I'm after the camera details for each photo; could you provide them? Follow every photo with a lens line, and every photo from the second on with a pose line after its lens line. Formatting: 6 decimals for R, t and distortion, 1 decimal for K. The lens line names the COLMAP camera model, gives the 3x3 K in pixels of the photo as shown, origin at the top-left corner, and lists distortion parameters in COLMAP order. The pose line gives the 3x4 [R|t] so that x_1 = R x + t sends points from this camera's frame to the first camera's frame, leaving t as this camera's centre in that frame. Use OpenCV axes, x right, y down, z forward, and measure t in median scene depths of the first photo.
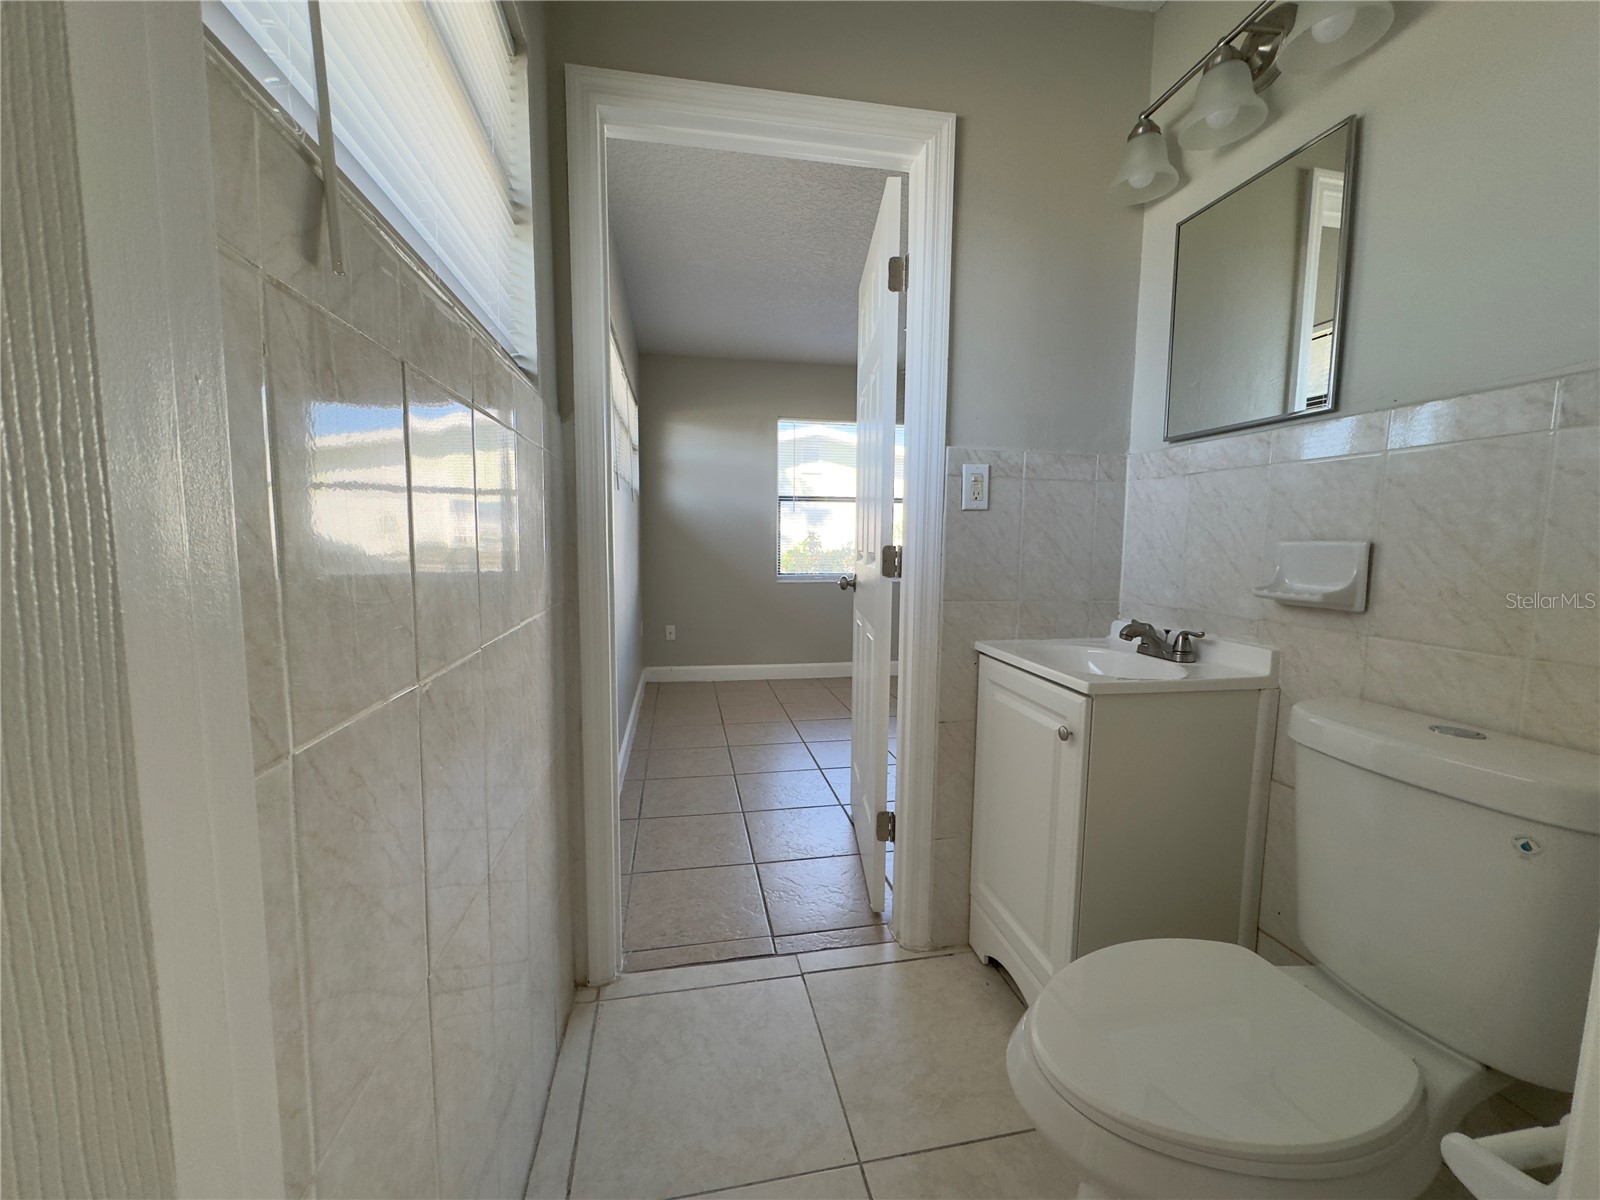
lens RADIAL K [[637.2, 0, 800.0], [0, 637.2, 600.0], [0, 0, 1]] dist [-0.001169, -0.000002]
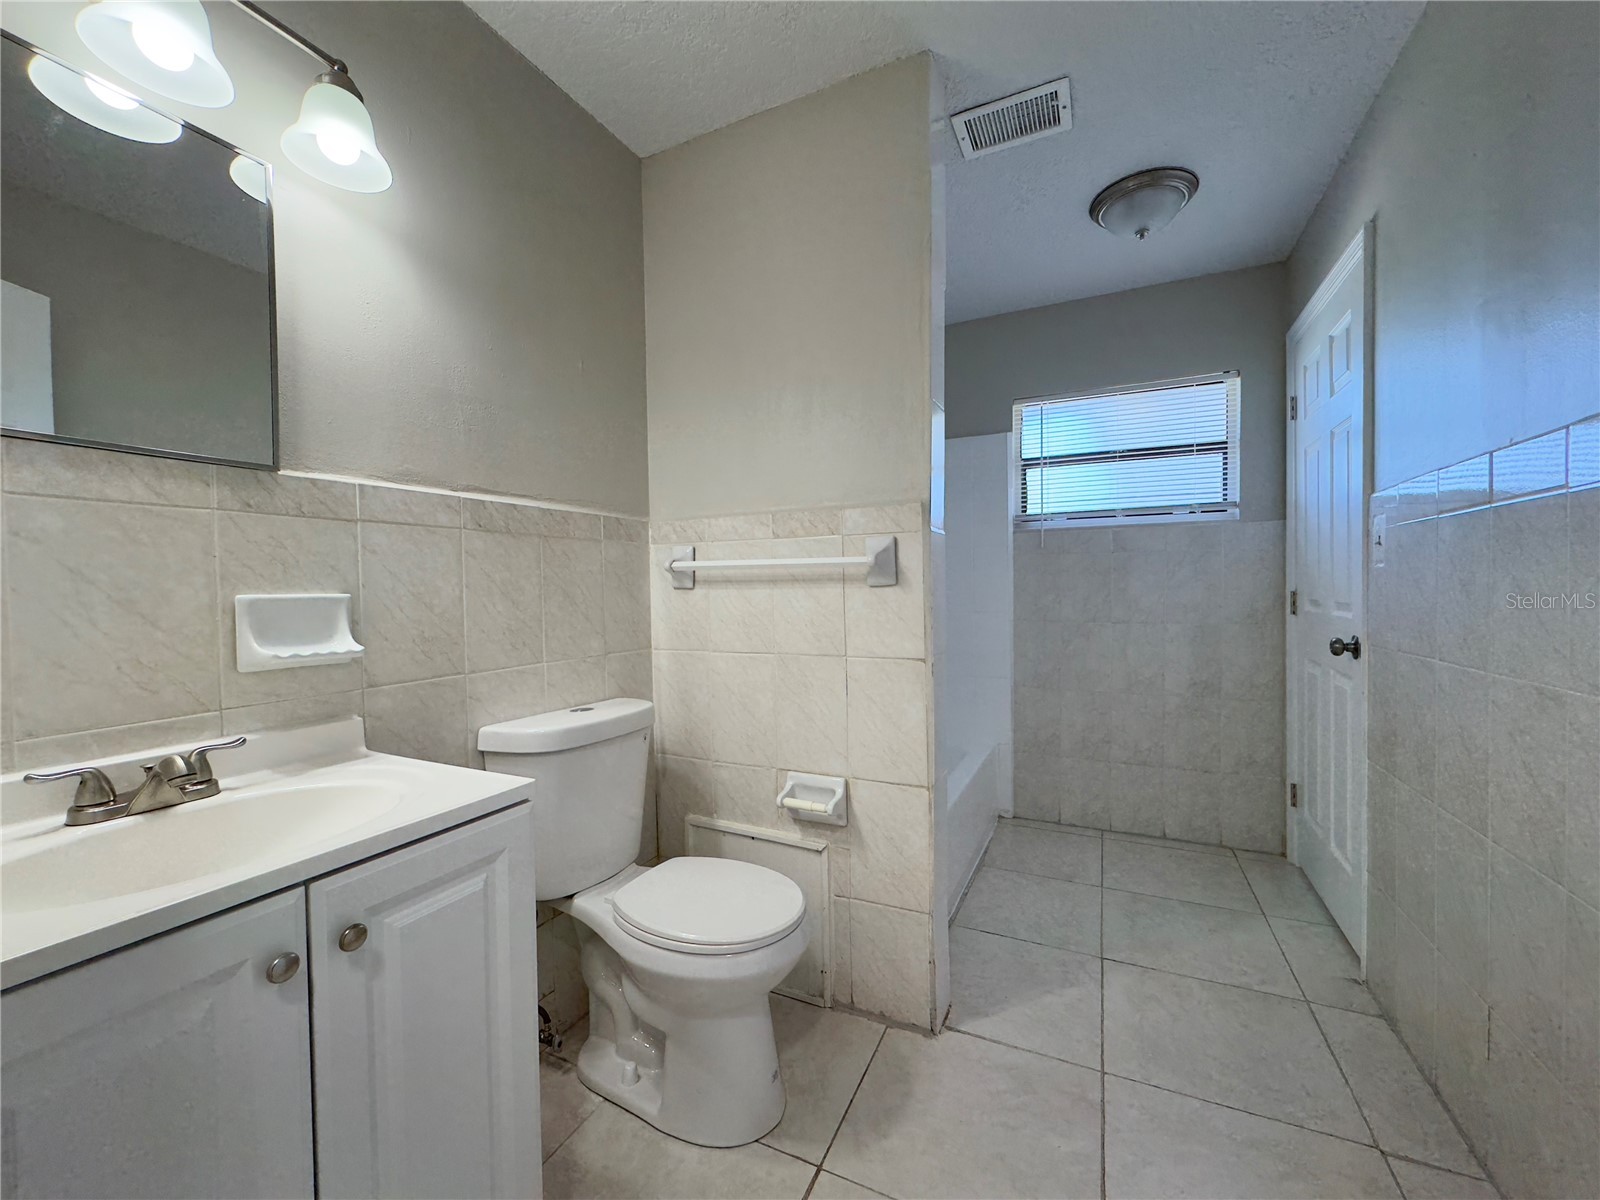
lens RADIAL K [[637.2, 0, 800.0], [0, 637.2, 600.0], [0, 0, 1]] dist [-0.001169, -0.000002]
pose [[-0.803993, 0.008284, 0.594581, -0.381794], [0.086169, 0.990972, 0.102711, -0.152038], [-0.588363, 0.133813, -0.797448, 1.522679]]
